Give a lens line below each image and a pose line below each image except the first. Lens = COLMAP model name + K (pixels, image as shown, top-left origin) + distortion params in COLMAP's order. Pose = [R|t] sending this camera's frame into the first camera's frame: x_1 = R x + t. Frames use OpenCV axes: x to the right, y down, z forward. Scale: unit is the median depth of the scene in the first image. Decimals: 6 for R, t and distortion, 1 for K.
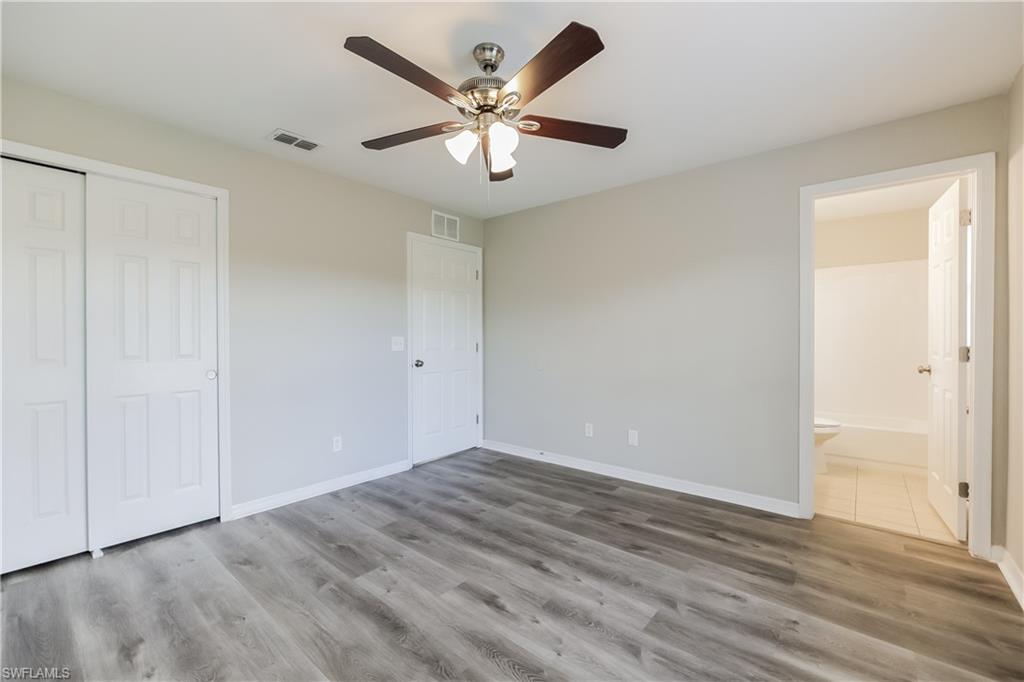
lens RADIAL K [[418.5, 0, 515.2], [0, 418.5, 335.0], [0, 0, 1]] dist [0.018625, 0.000255]
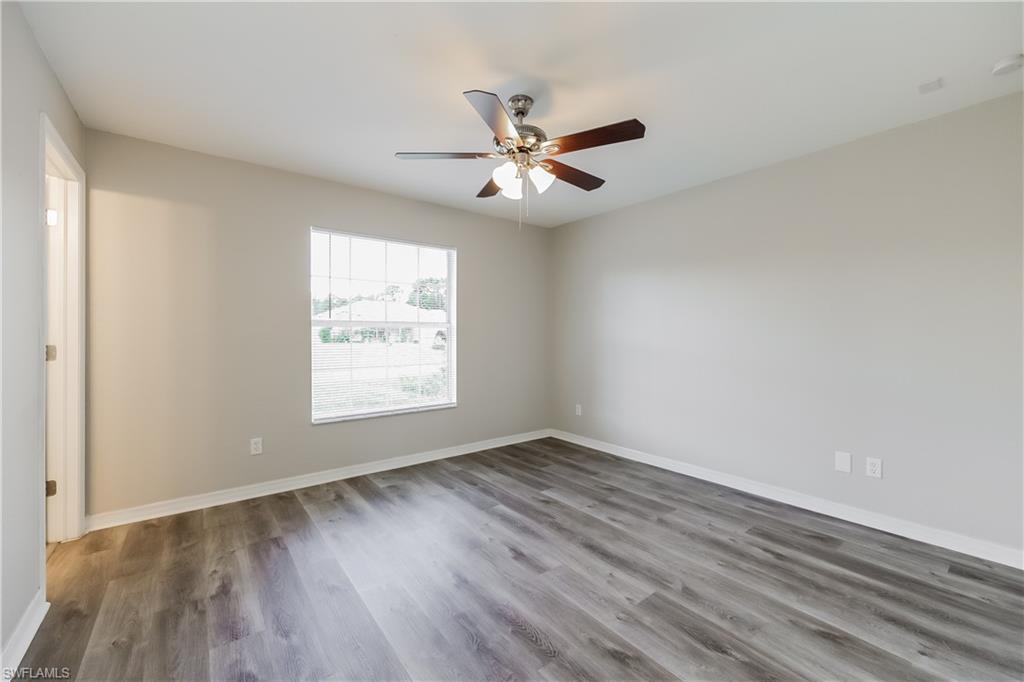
lens RADIAL K [[418.5, 0, 513.6], [0, 418.5, 335.7], [0, 0, 1]] dist [0.018625, 0.000255]
pose [[-0.977129, 0.004959, 0.212590, -0.272352], [0.005028, 0.999987, -0.000216, 0.004544], [-0.212588, 0.000858, -0.977142, 1.973107]]
